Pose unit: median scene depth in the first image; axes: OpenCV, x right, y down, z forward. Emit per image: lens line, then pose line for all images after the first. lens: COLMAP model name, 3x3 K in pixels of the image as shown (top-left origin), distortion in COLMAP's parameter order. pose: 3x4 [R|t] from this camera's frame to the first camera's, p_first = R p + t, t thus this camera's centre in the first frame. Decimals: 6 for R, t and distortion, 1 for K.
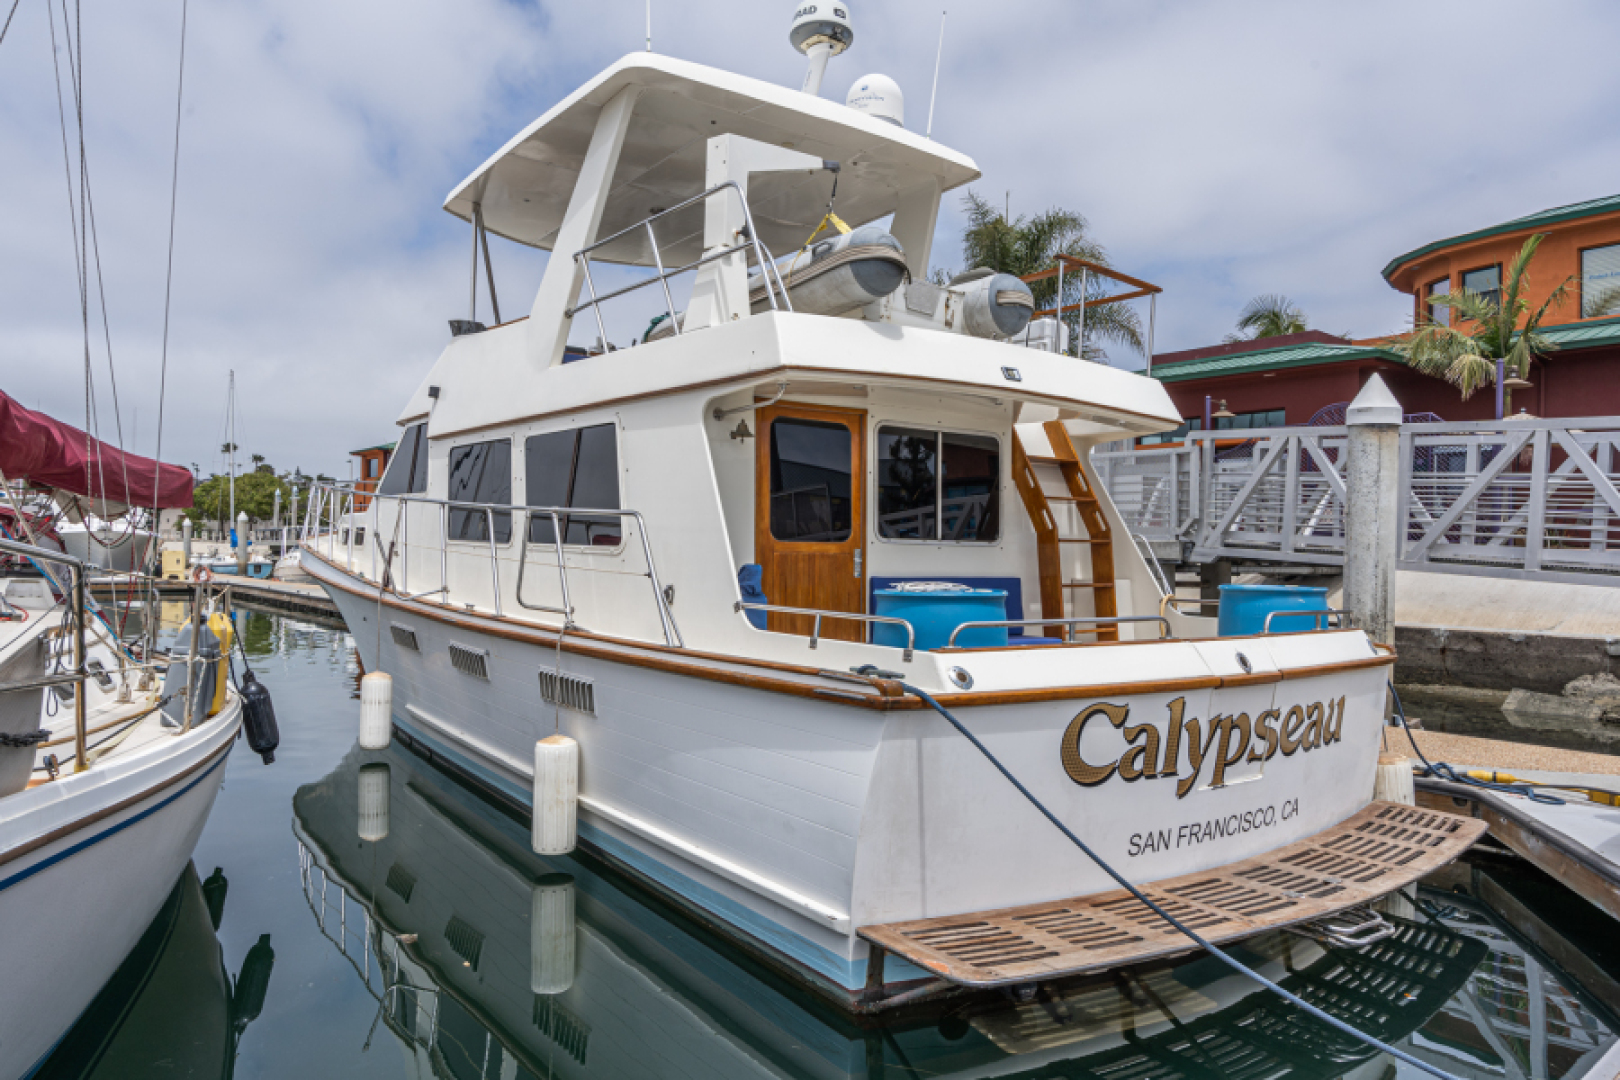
lens RADIAL K [[1090.7, 0, 772.8], [0, 1090.7, 535.4], [0, 0, 1]] dist [-0.002836, -0.003089]
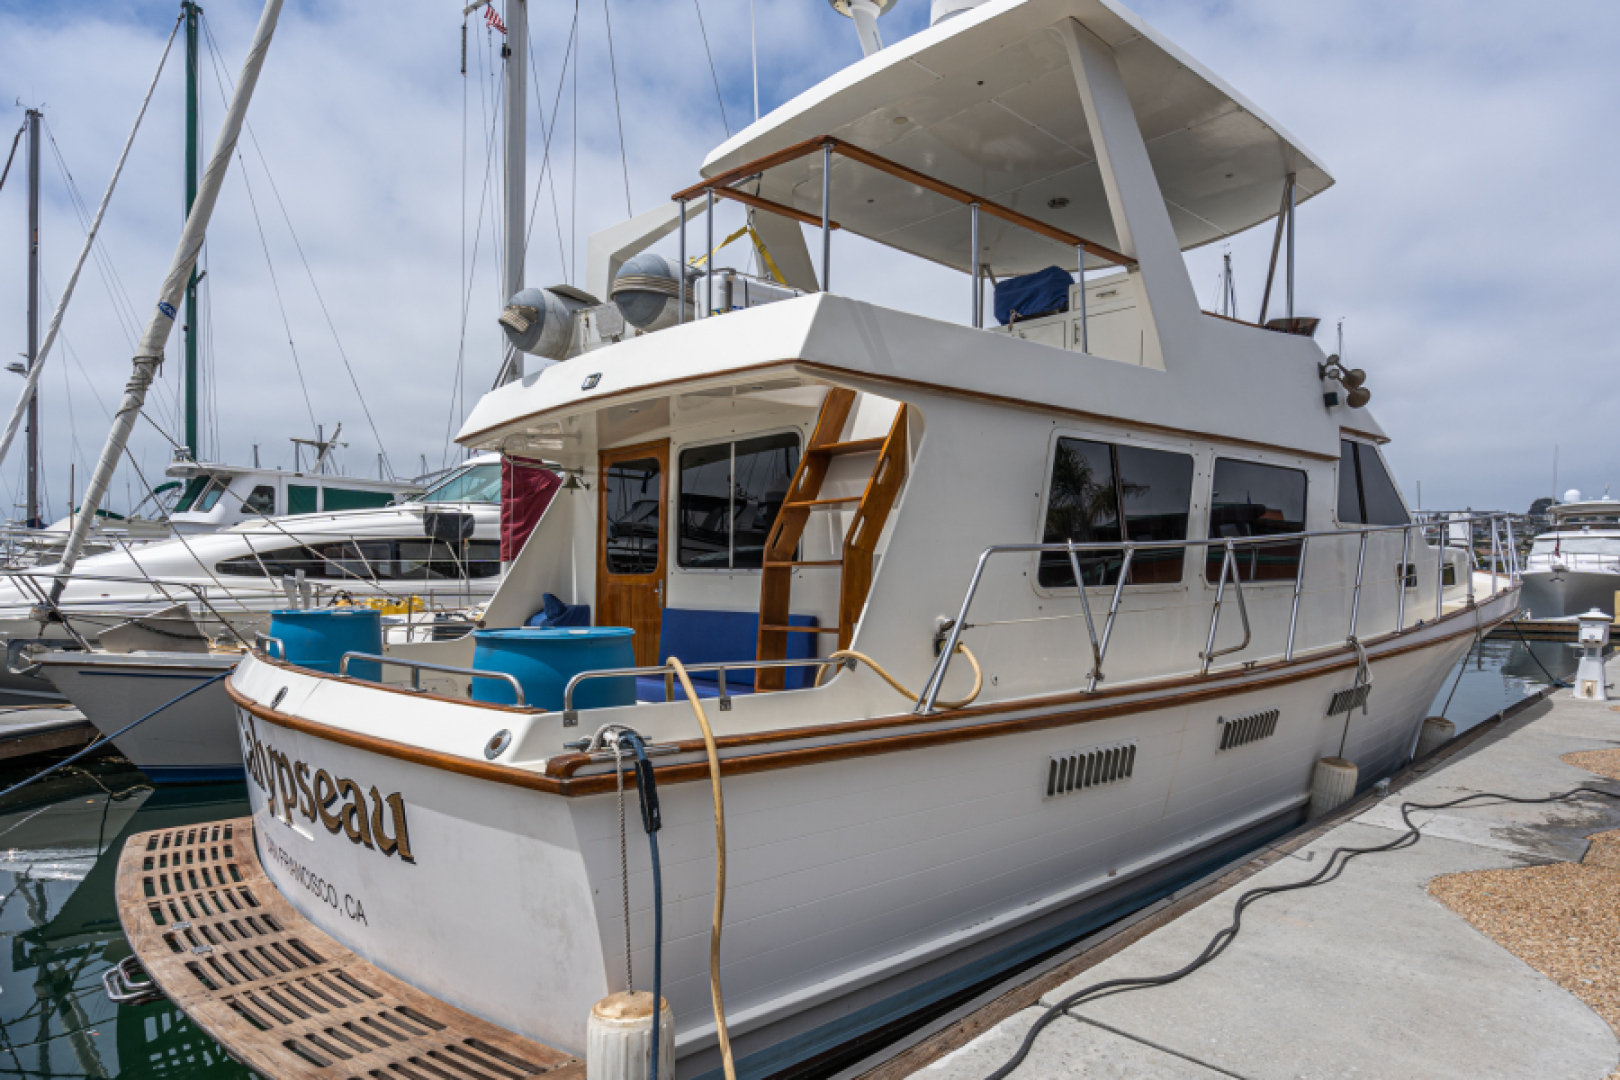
lens RADIAL K [[968.8, 0, 734.8], [0, 968.8, 592.2], [0, 0, 1]] dist [0.001335, 0.001260]
pose [[0.089205, 0.000226, -0.996013, 0.946417], [0.008927, 0.999960, 0.001027, 0.022799], [0.995973, -0.008983, 0.089200, 0.967850]]
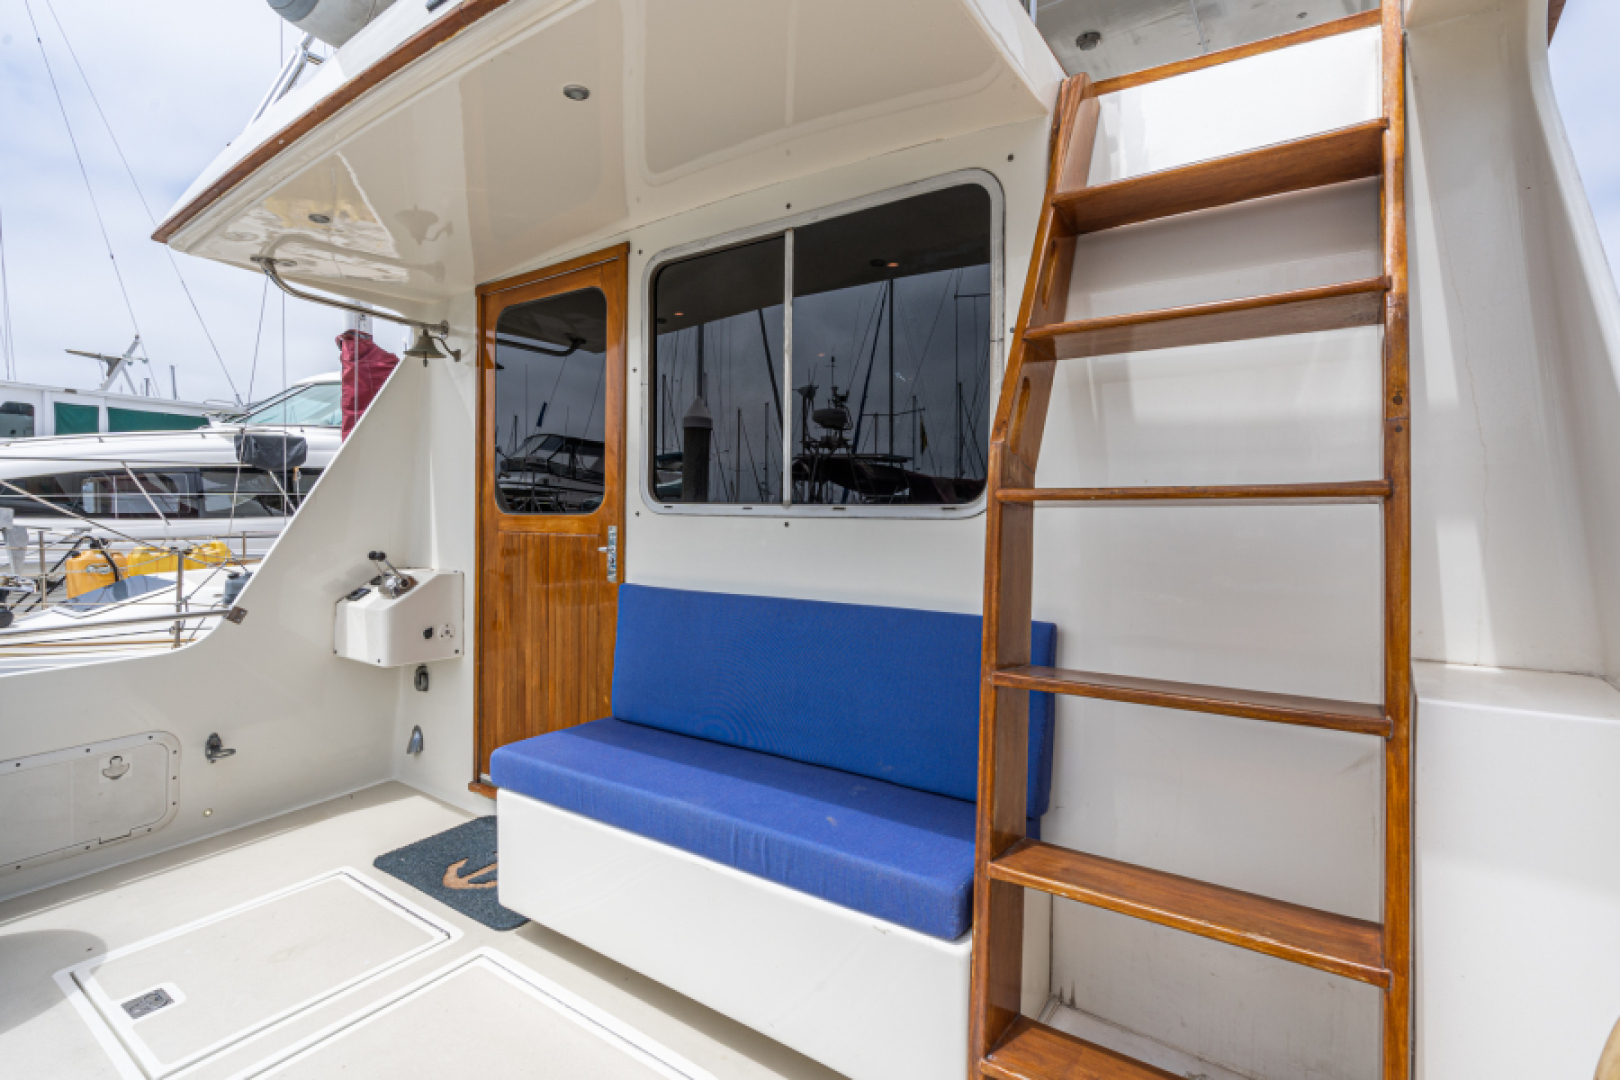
lens RADIAL K [[758.1, 0, 797.6], [0, 758.1, 536.0], [0, 0, 1]] dist [-0.002782, -0.000548]
pose [[0.342270, 0.011711, -0.939529, 0.430516], [0.014954, 0.999728, 0.017909, 0.011515], [0.939483, -0.020180, 0.342001, 0.940617]]
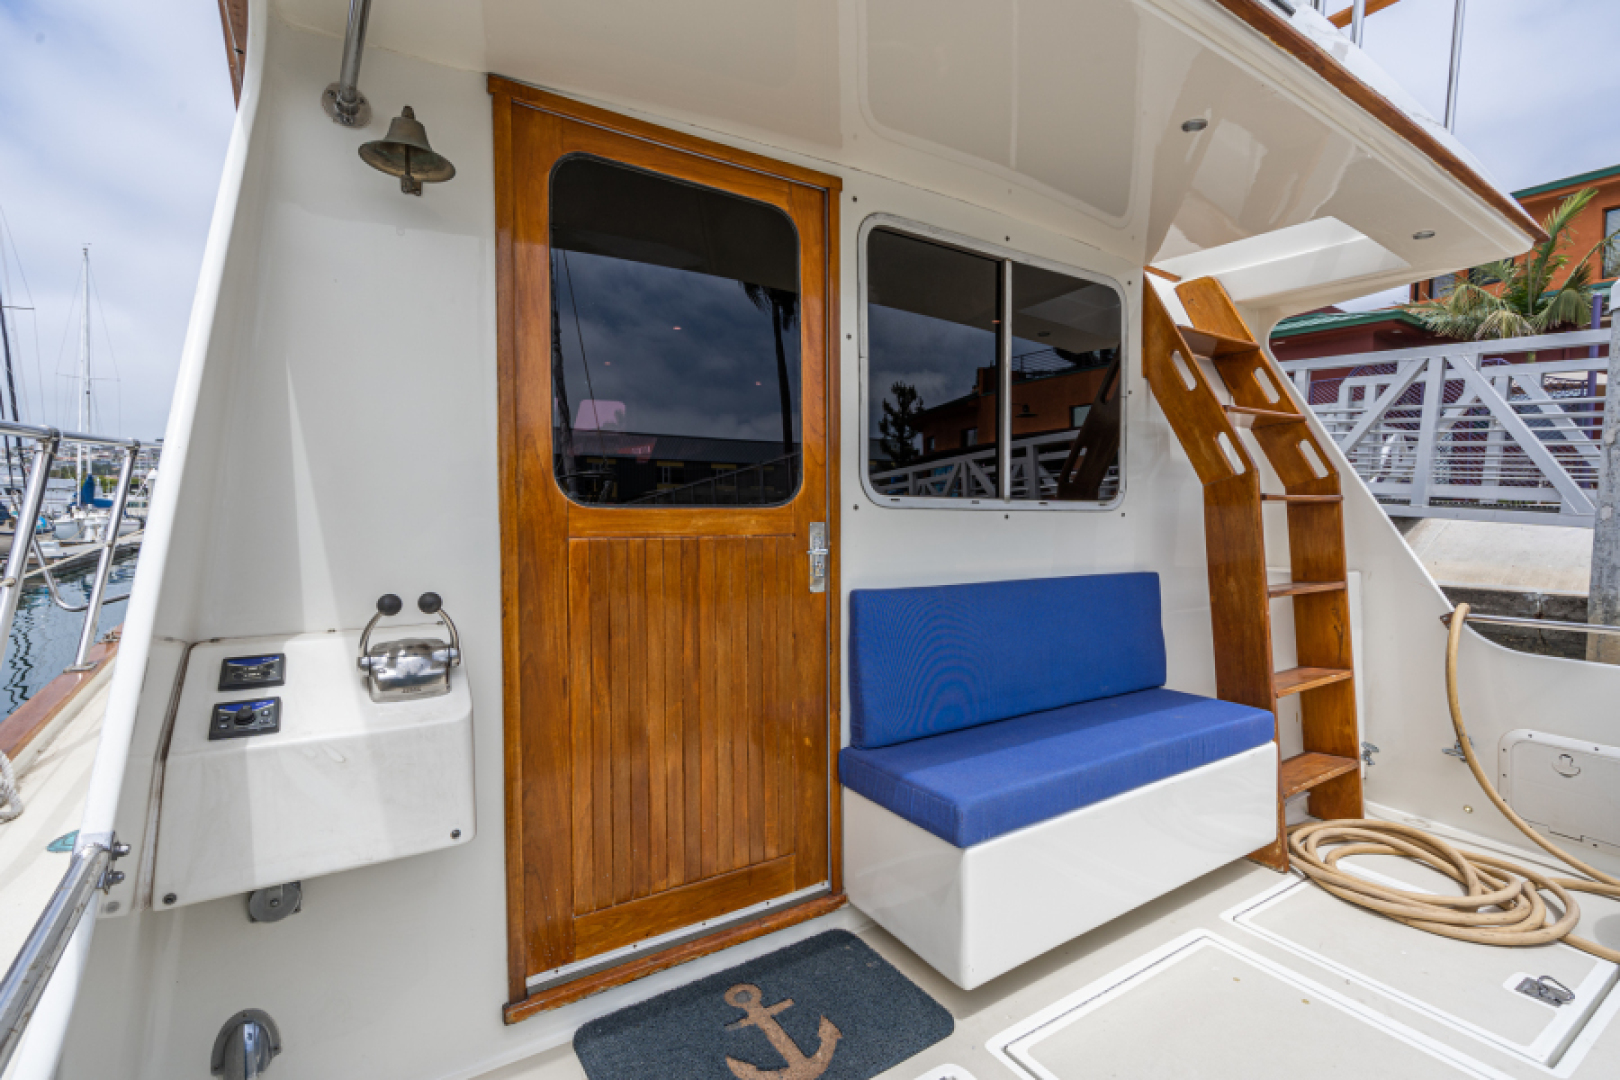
lens RADIAL K [[760.6, 0, 815.2], [0, 760.6, 532.9], [0, 0, 1]] dist [0.000879, 0.000103]
pose [[0.999741, -0.010063, -0.020430, 0.080740], [0.011019, 0.998823, 0.047240, 0.002624], [0.019930, -0.047452, 0.998675, 0.701027]]
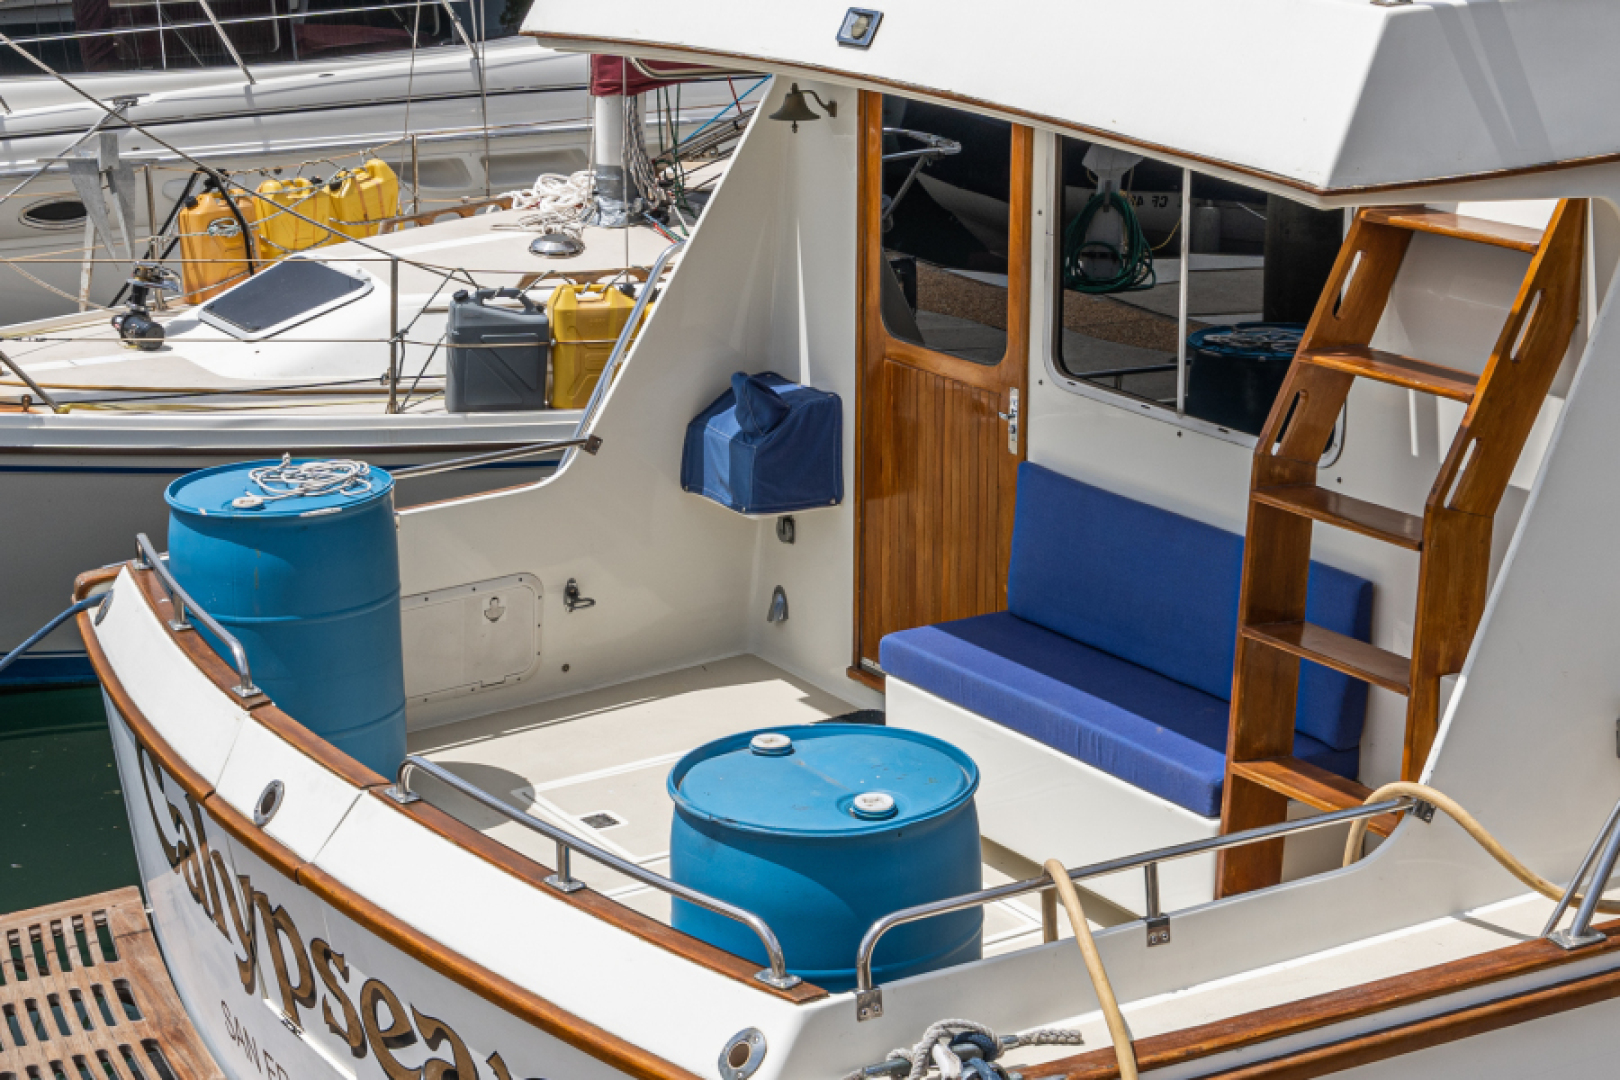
lens RADIAL K [[2983.9, 0, 704.5], [0, 2983.9, 417.6], [0, 0, 1]] dist [0.023292, -0.034907]
pose [[-0.075295, 0.212114, -0.974340, 1.195277], [0.030153, 0.977151, 0.210396, -0.220097], [0.996705, -0.013537, -0.079970, 0.952818]]
